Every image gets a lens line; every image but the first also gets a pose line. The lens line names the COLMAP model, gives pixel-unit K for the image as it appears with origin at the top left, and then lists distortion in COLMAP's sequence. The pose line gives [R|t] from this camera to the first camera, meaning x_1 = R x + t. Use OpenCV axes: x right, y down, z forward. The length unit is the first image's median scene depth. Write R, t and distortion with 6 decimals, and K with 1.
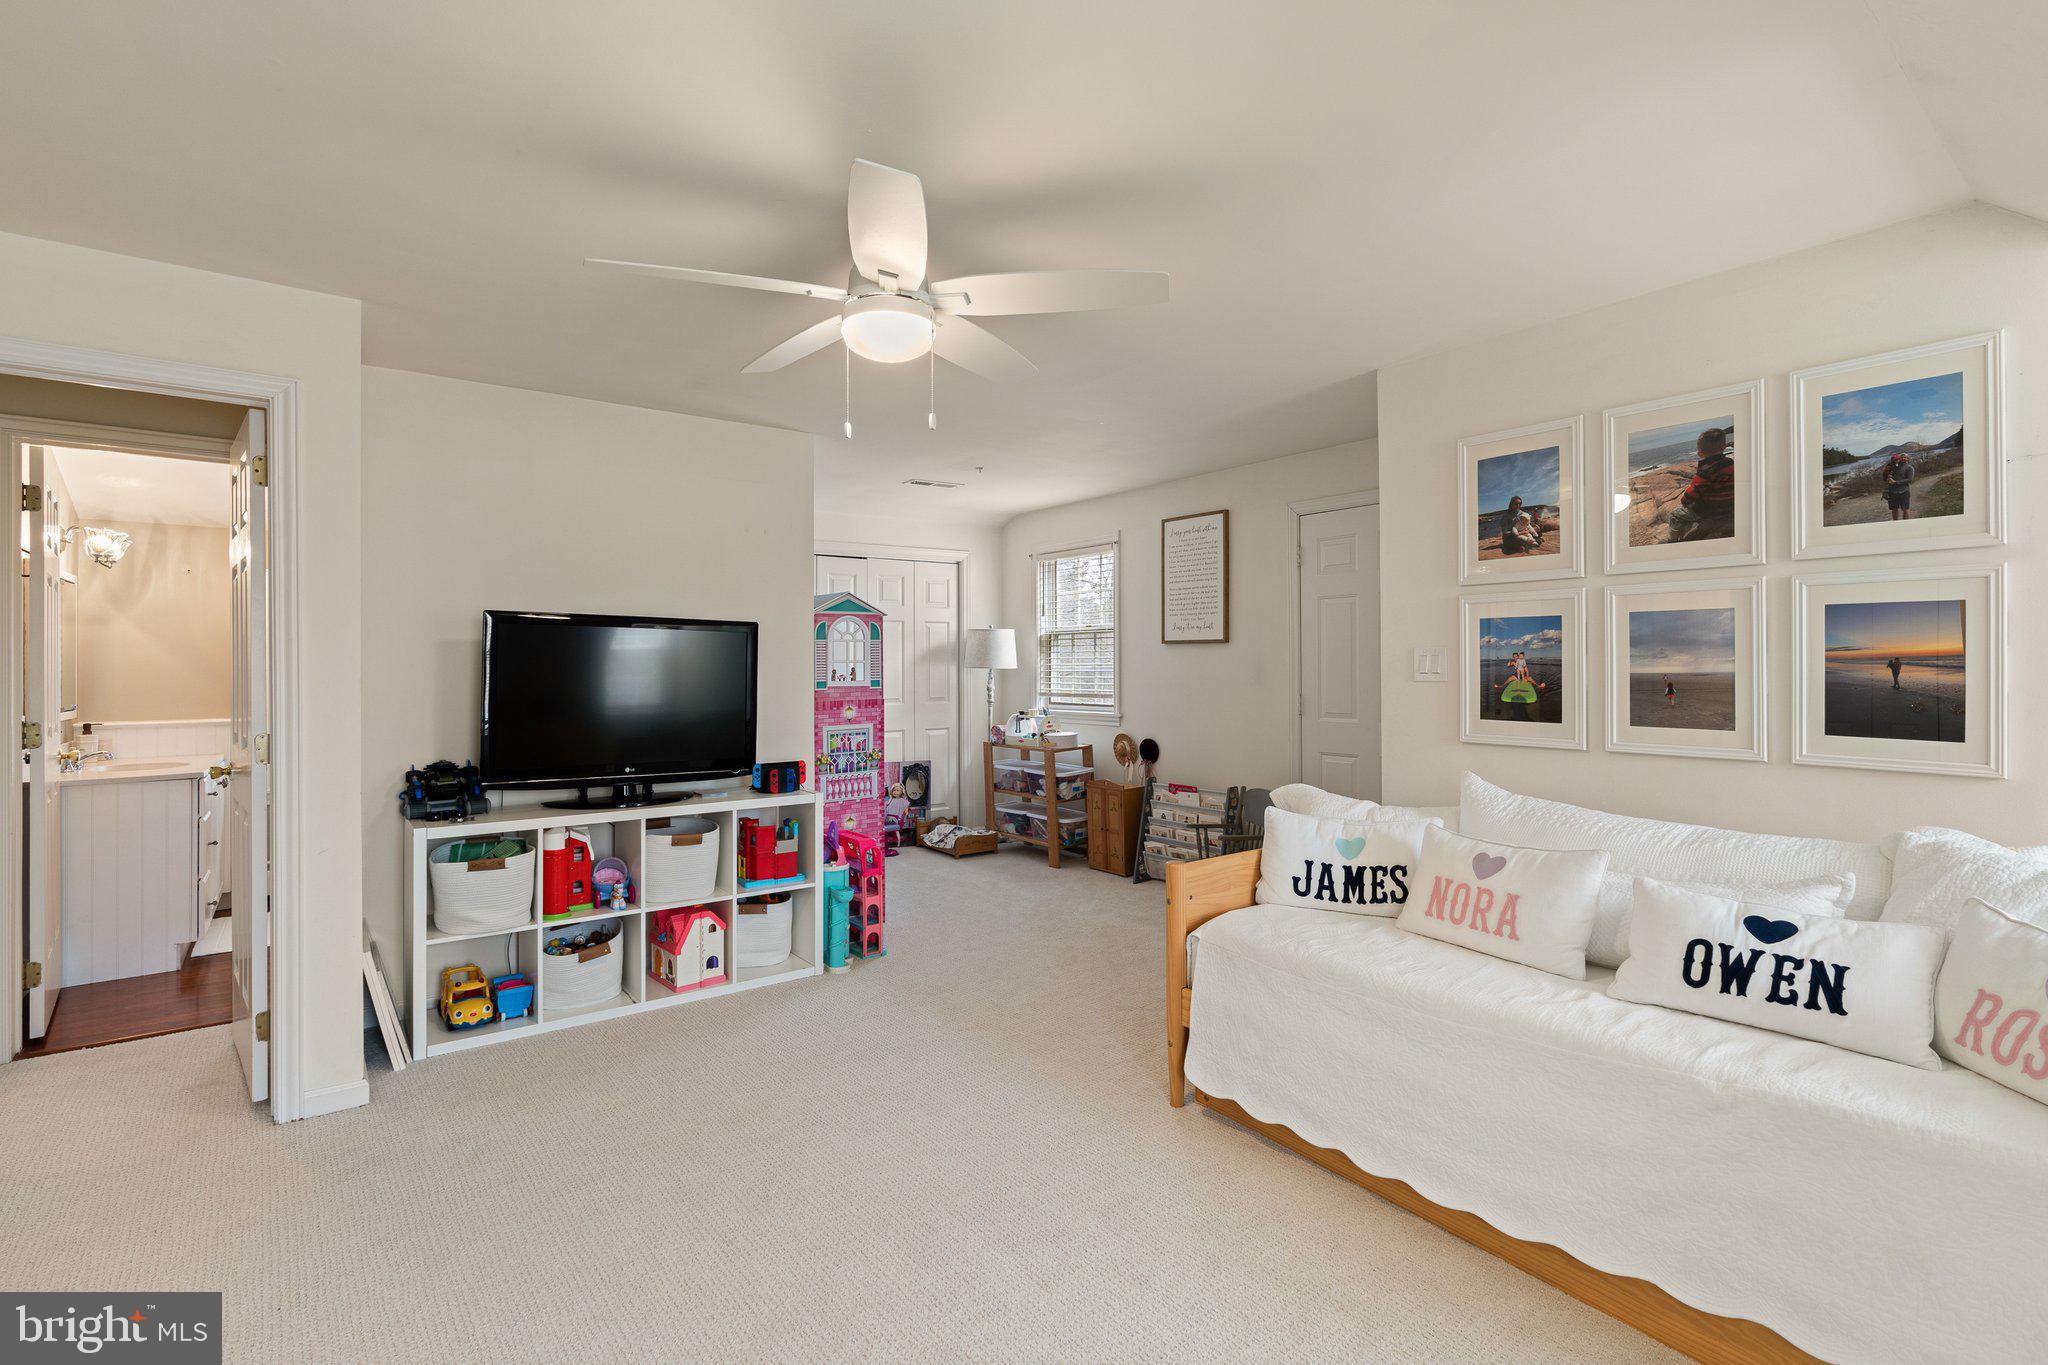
lens RADIAL K [[948.0, 0, 1015.1], [0, 948.0, 673.9], [0, 0, 1]] dist [-0.005148, 0.002586]
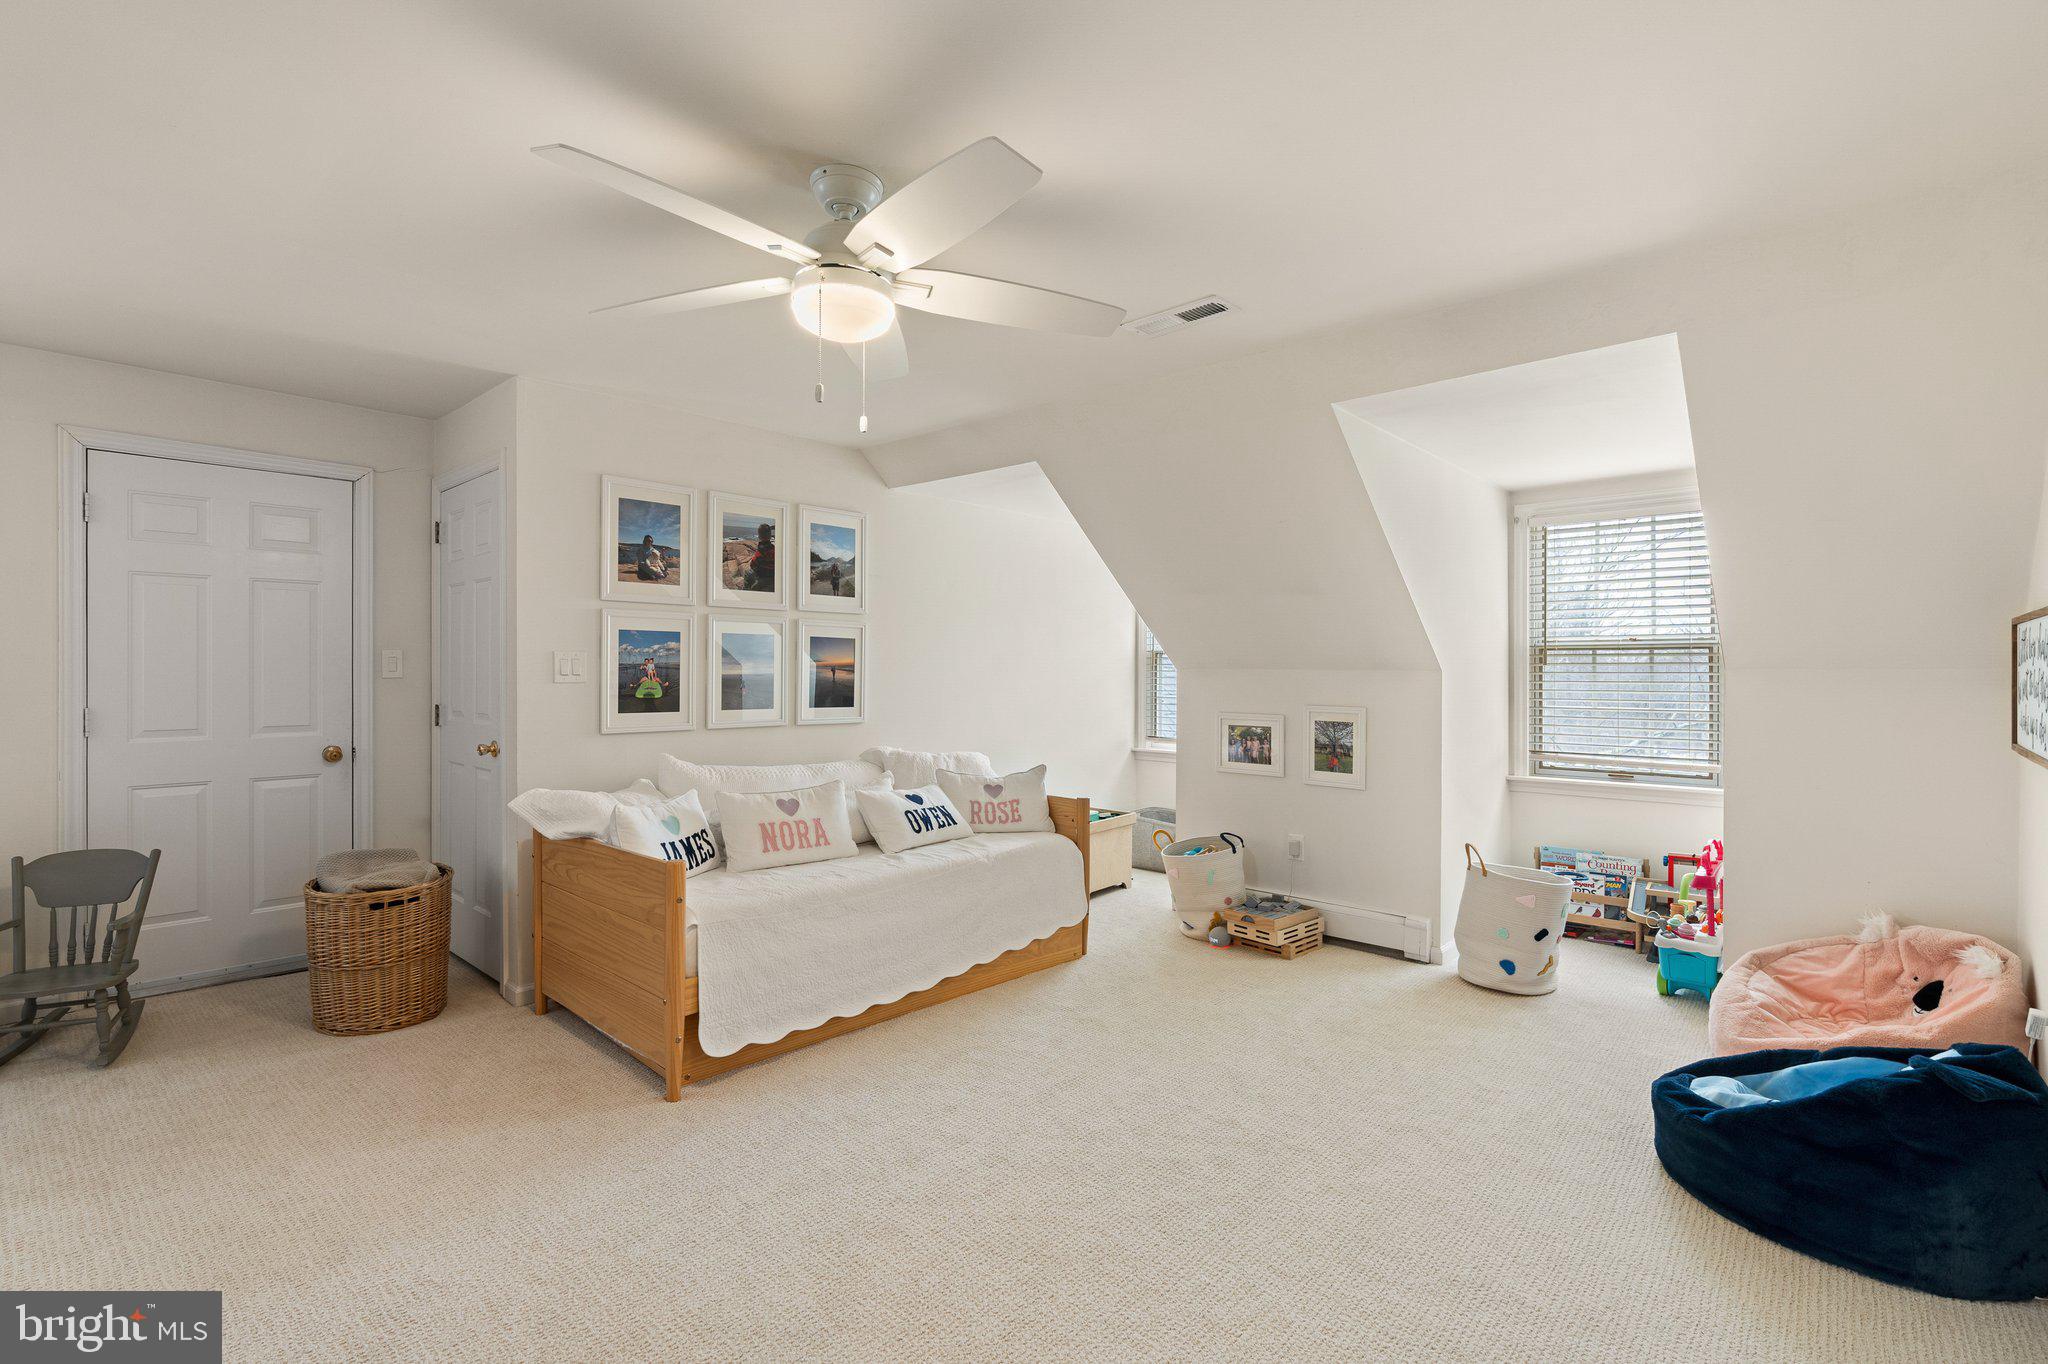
lens RADIAL K [[948.0, 0, 1029.2], [0, 948.0, 677.9], [0, 0, 1]] dist [-0.005148, 0.002586]
pose [[-0.188832, -0.005811, 0.981992, -0.911610], [0.003917, 0.999970, 0.006671, -0.003160], [-0.982002, 0.005107, -0.188804, 0.827392]]
